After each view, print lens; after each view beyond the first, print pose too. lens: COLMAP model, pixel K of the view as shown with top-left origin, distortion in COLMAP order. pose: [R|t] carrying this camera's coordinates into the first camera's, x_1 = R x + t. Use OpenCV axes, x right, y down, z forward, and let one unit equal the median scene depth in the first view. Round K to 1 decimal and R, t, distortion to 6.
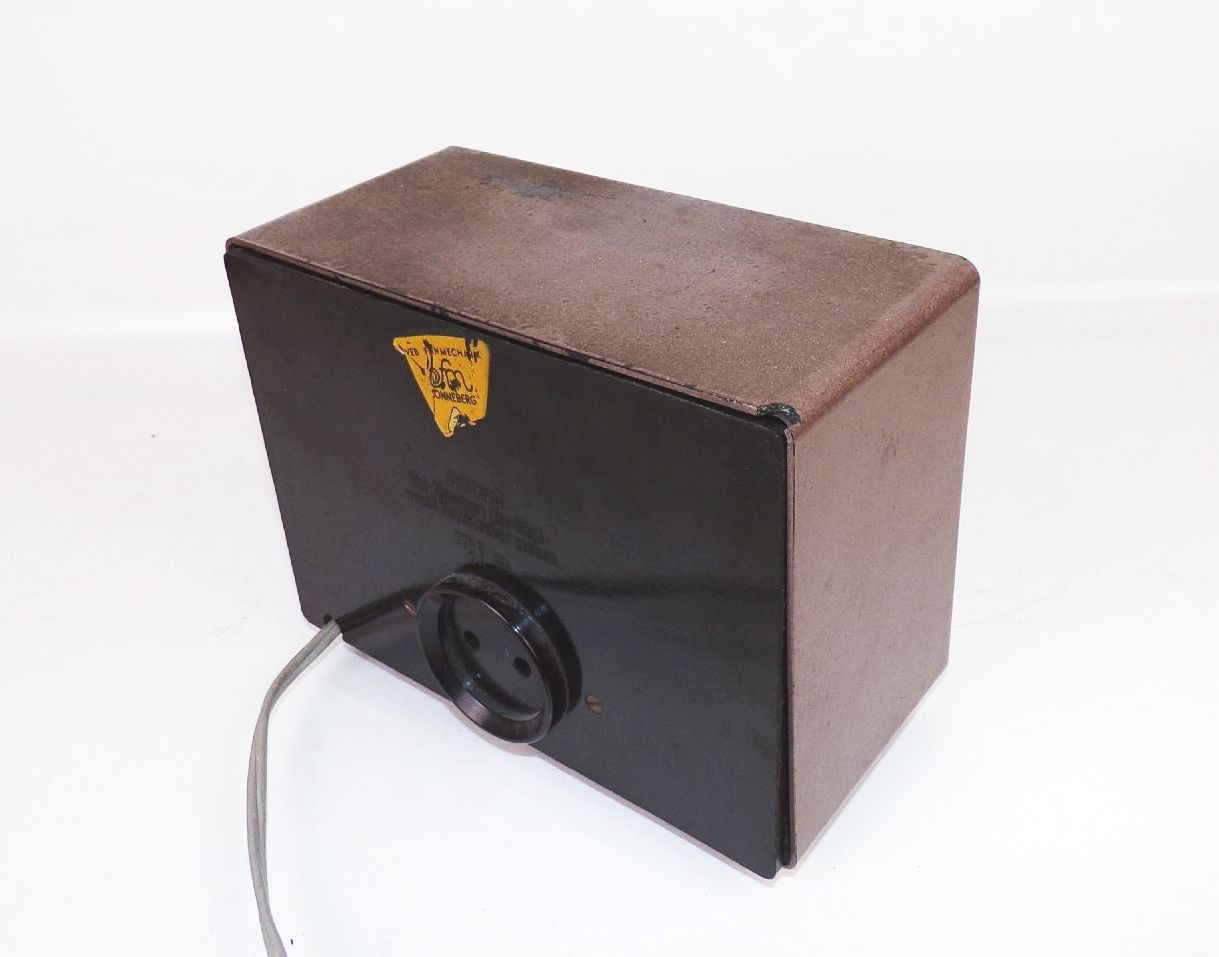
lens RADIAL K [[881.9, 0, 597.3], [0, 881.9, 478.5], [0, 0, 1]] dist [0.066190, -0.001603]
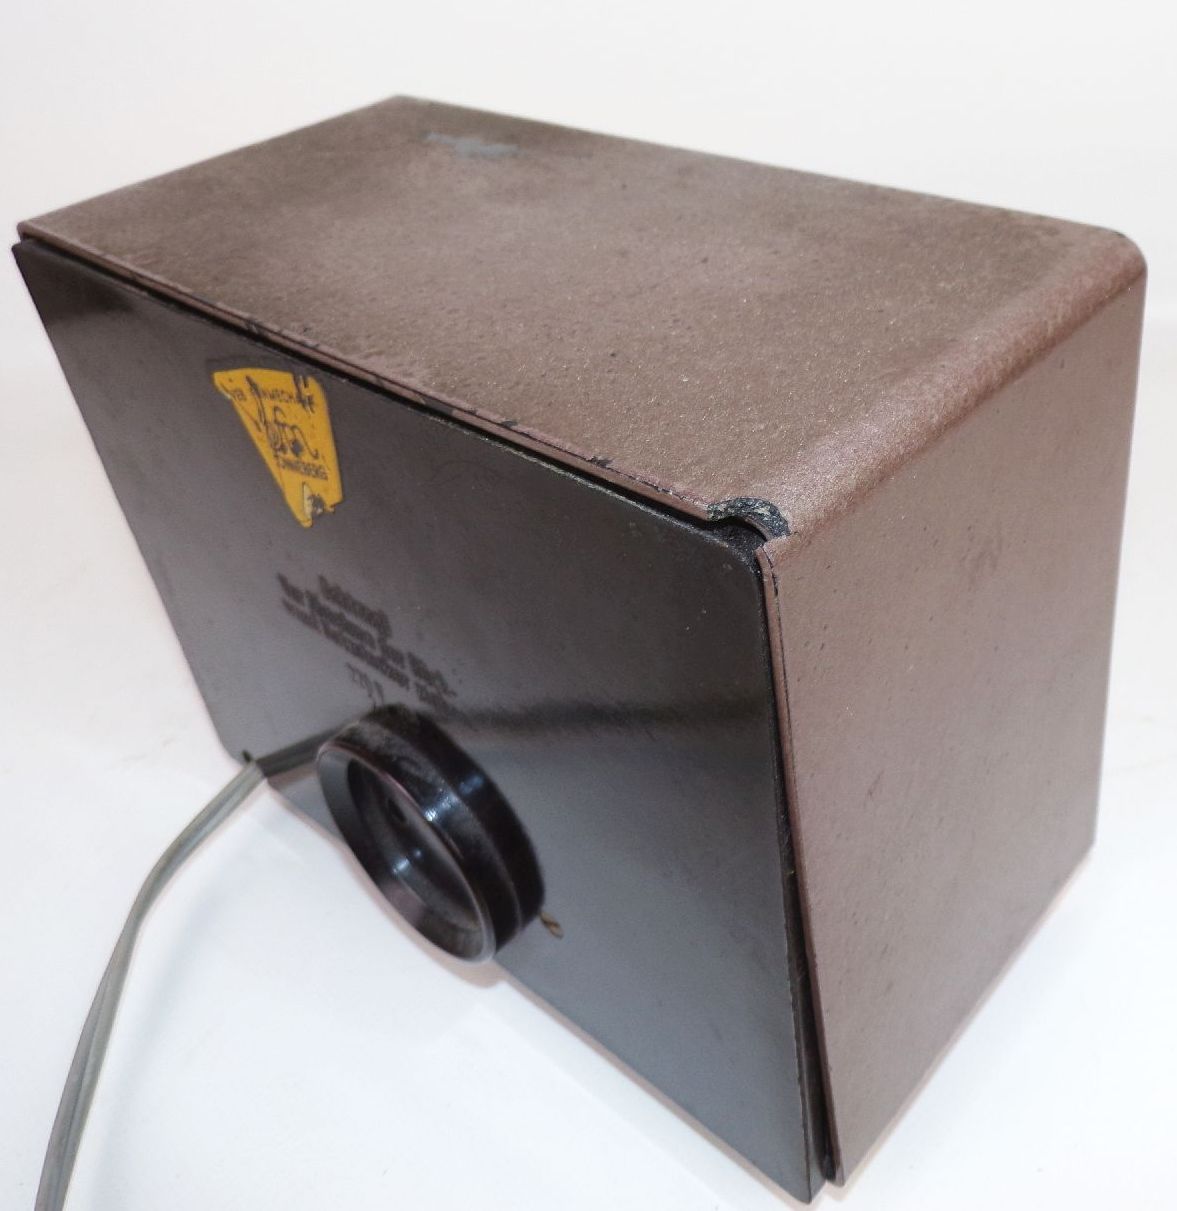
lens RADIAL K [[1161.8, 0, 597.9], [0, 1161.8, 607.5], [0, 0, 1]] dist [0.049766, 0.000000]
pose [[0.999343, 0.000814, -0.036224, 0.088939], [0.000809, 0.998998, 0.044758, -0.031953], [0.036225, -0.044758, 0.998341, 0.188034]]
